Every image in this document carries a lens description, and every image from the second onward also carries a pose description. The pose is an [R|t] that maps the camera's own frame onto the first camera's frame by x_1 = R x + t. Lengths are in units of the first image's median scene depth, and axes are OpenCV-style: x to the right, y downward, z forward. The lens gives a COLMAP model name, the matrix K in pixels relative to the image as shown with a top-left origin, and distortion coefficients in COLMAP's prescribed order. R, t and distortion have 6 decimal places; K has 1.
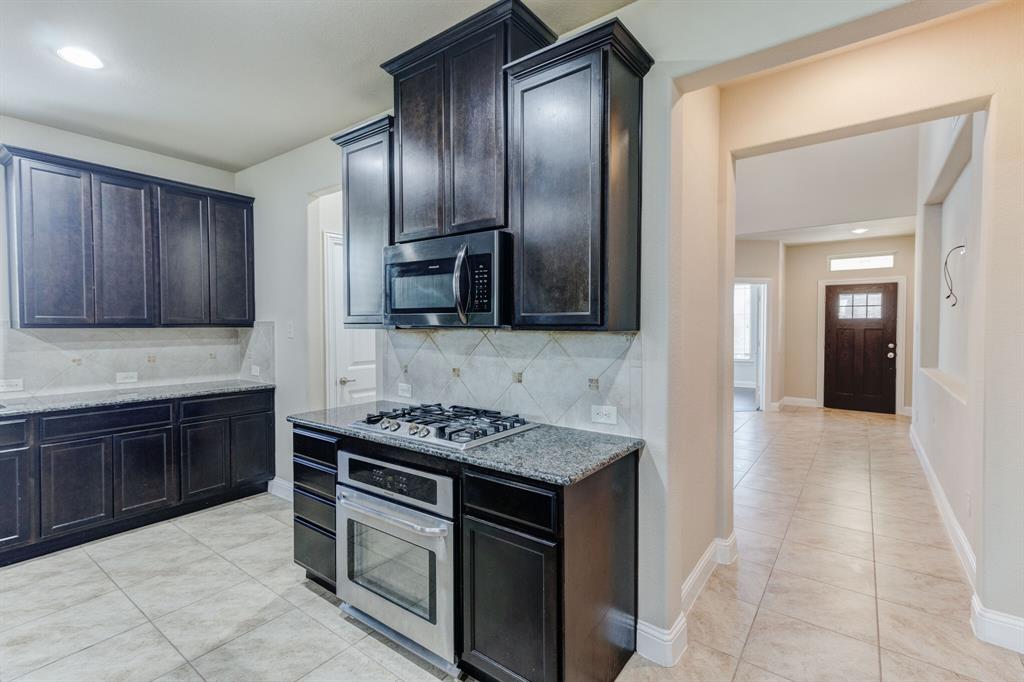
lens RADIAL K [[469.7, 0, 511.1], [0, 469.7, 336.2], [0, 0, 1]] dist [0.014021, -0.001903]
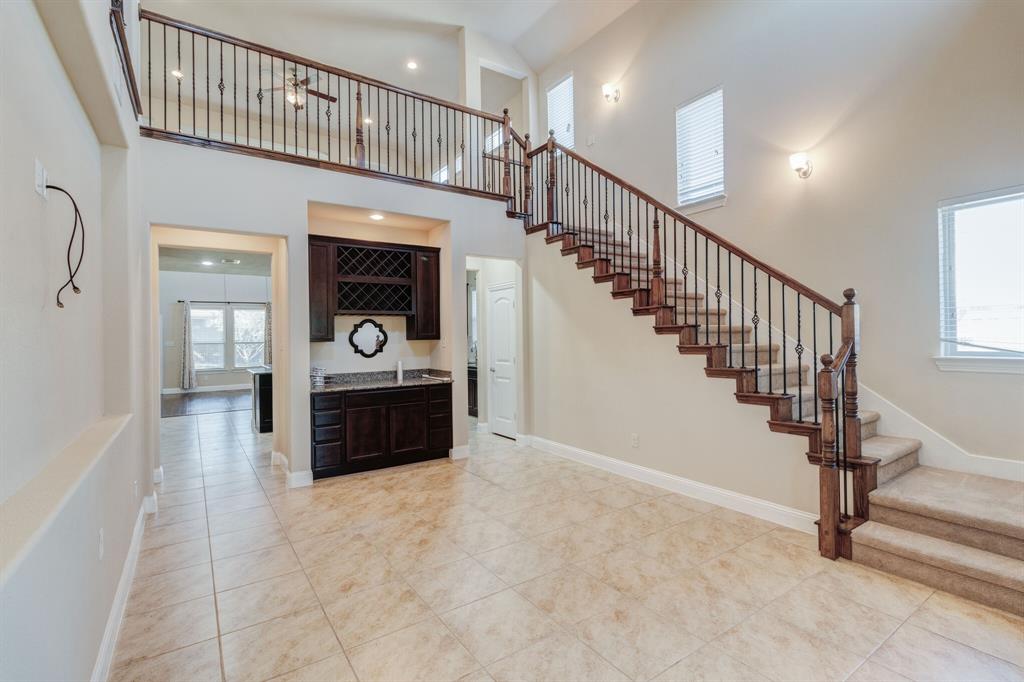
lens RADIAL K [[469.7, 0, 511.1], [0, 469.7, 336.2], [0, 0, 1]] dist [0.014021, -0.001903]
pose [[-0.322185, 0.004507, -0.946666, 1.226860], [-0.006861, 0.999951, 0.007096, -0.039445], [0.946652, 0.008781, -0.322139, 1.567347]]
